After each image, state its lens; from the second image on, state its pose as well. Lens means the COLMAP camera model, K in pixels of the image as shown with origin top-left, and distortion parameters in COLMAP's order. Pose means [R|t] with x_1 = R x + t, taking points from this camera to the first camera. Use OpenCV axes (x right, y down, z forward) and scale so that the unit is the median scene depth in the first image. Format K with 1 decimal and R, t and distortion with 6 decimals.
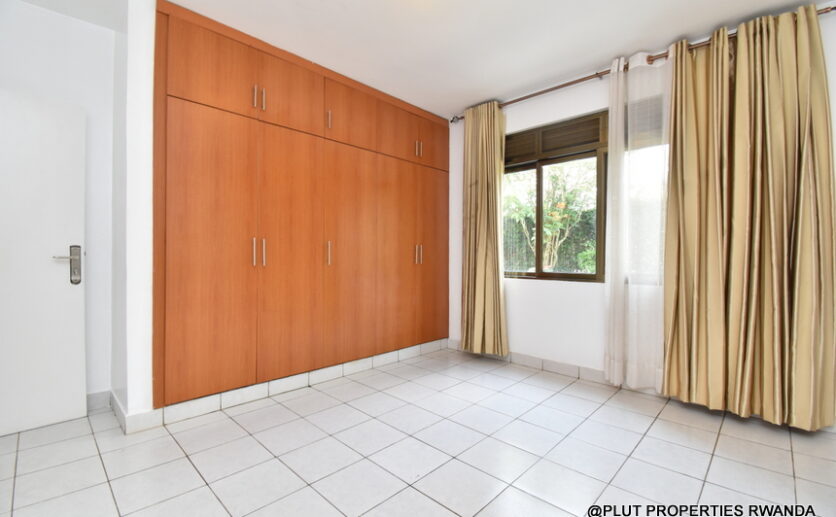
lens RADIAL K [[368.4, 0, 414.7], [0, 368.4, 256.1], [0, 0, 1]] dist [-0.019776, -0.006743]
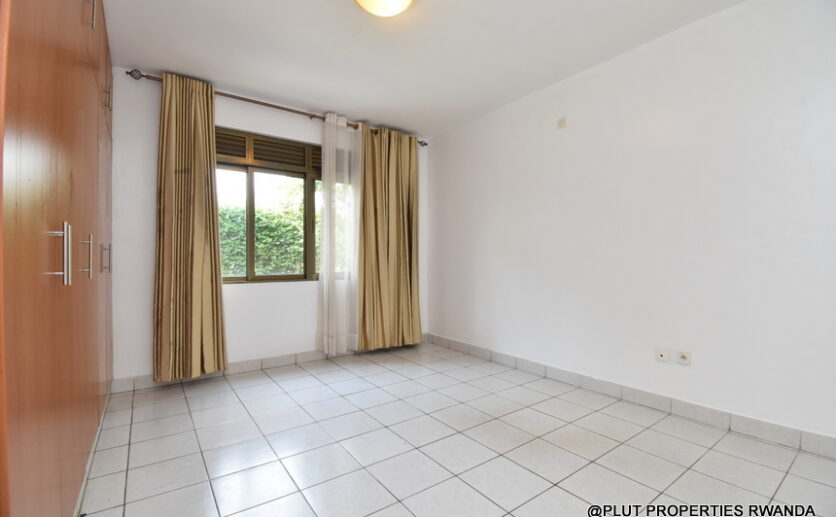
lens RADIAL K [[368.4, 0, 416.9], [0, 368.4, 256.8], [0, 0, 1]] dist [-0.019776, -0.006743]
pose [[0.145532, 0.003489, 0.989347, -0.694215], [0.007564, 0.999961, -0.004639, -0.001220], [-0.989325, 0.008158, 0.145500, 0.464667]]
